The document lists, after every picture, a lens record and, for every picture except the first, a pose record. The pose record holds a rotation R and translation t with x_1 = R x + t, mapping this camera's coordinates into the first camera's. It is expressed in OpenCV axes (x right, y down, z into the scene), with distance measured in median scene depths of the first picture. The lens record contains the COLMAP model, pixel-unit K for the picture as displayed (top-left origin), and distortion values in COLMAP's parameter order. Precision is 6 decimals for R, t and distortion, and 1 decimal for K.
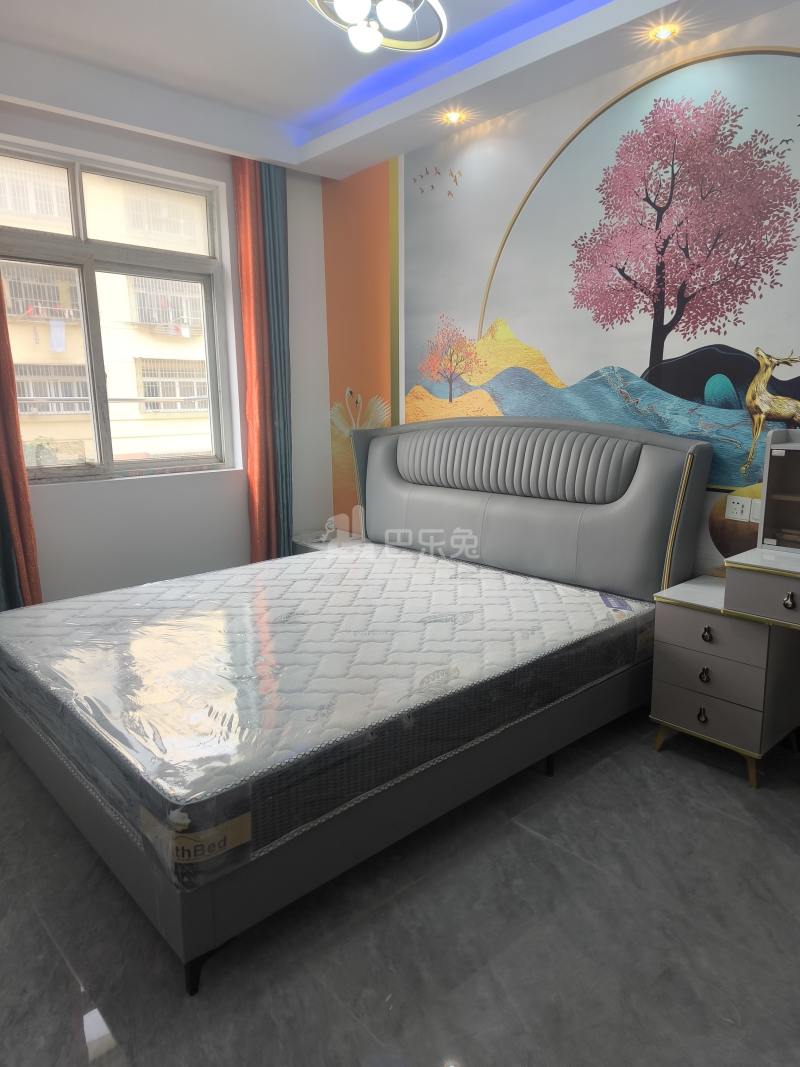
lens RADIAL K [[695.7, 0, 404.8], [0, 695.7, 530.1], [0, 0, 1]] dist [0.080556, -0.072397]
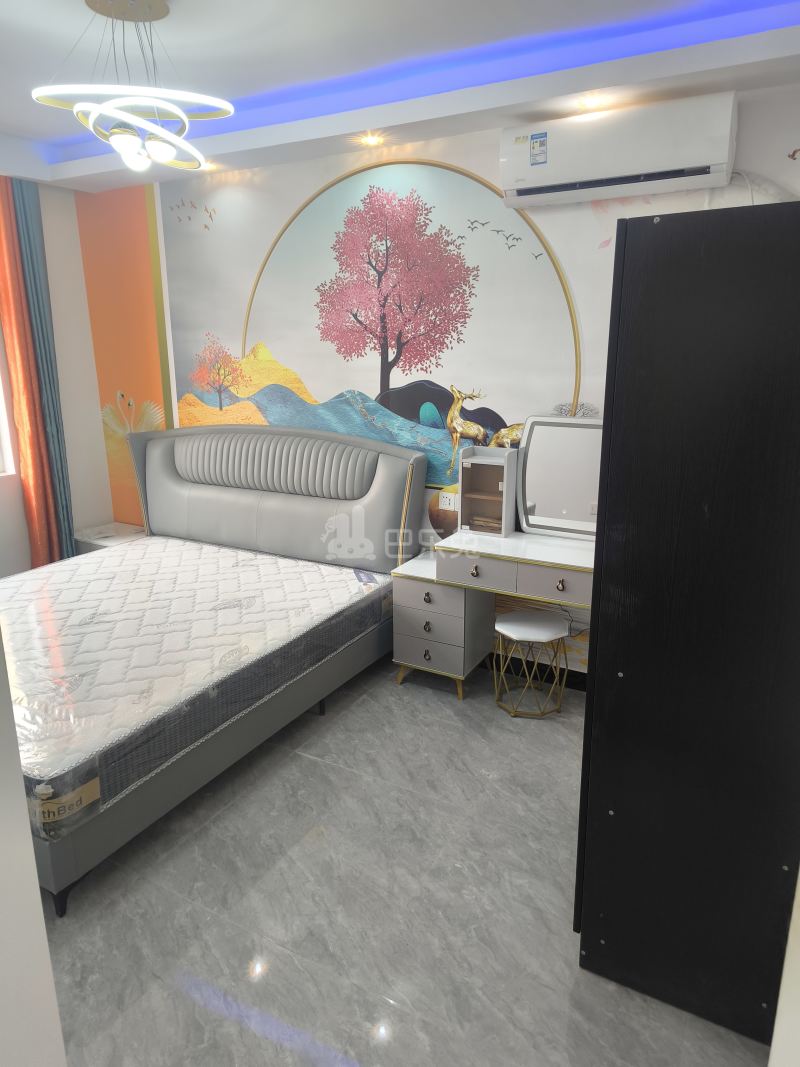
lens RADIAL K [[699.0, 0, 400.4], [0, 699.0, 526.8], [0, 0, 1]] dist [0.039114, -0.005106]
pose [[0.948266, -0.072219, 0.309155, -0.033632], [0.052440, 0.996038, 0.071826, -0.082552], [-0.313117, -0.051898, 0.948295, -0.254332]]
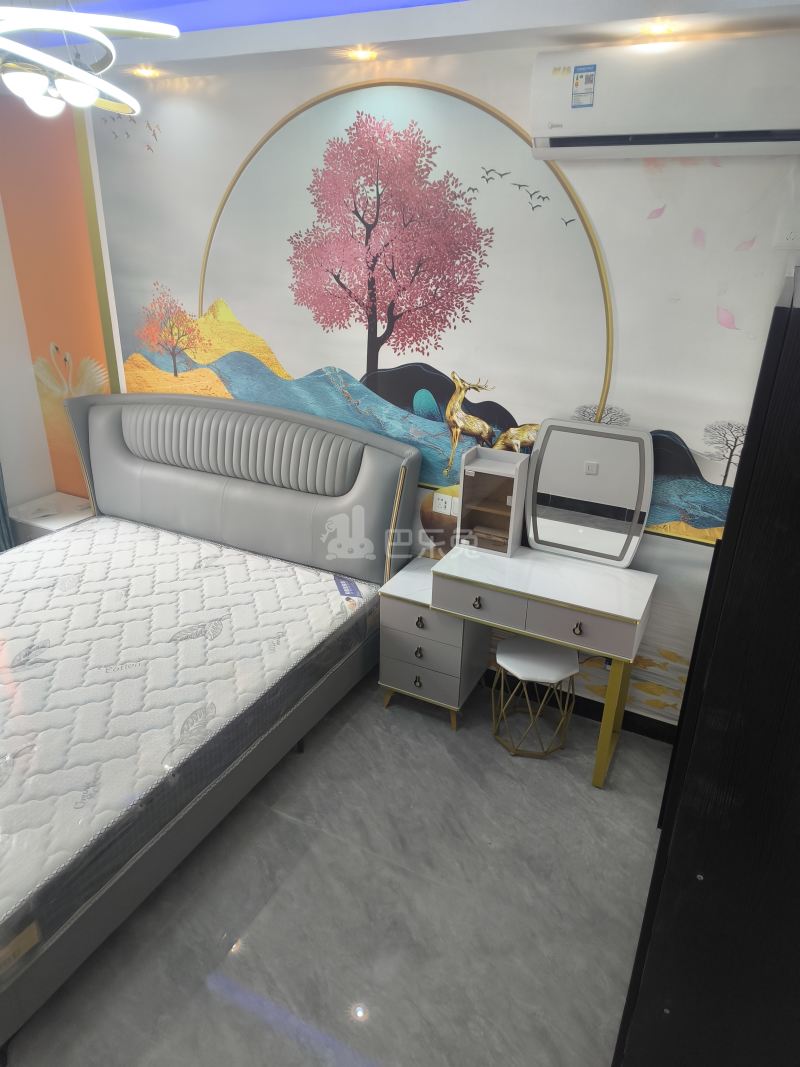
lens RADIAL K [[699.0, 0, 400.4], [0, 699.0, 526.8], [0, 0, 1]] dist [0.039114, -0.005106]
pose [[0.933805, -0.108615, 0.340898, 0.001980], [0.032157, 0.974429, 0.222382, -0.253970], [-0.356334, -0.196699, 0.913420, -0.055187]]
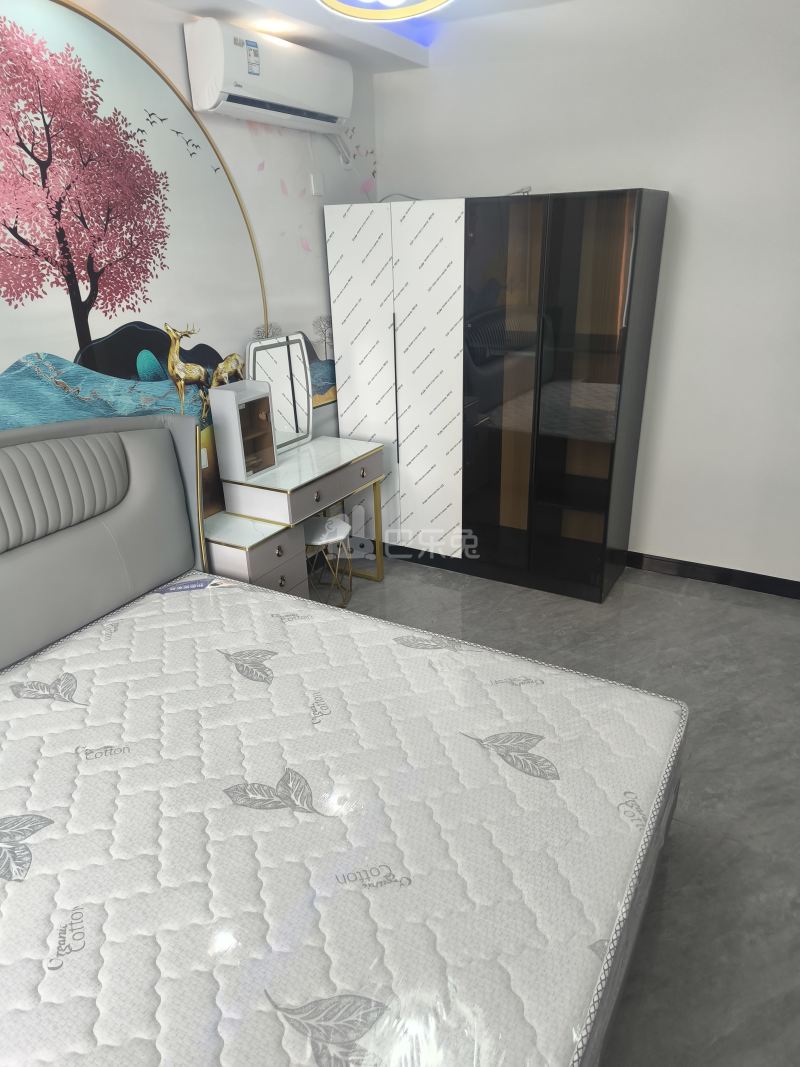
lens RADIAL K [[695.7, 0, 404.8], [0, 695.7, 530.1], [0, 0, 1]] dist [0.080556, -0.072397]
pose [[-0.305166, -0.347065, 0.886803, -0.684021], [0.207226, 0.884706, 0.417555, -0.336652], [-0.929479, 0.311192, -0.198061, 0.919645]]
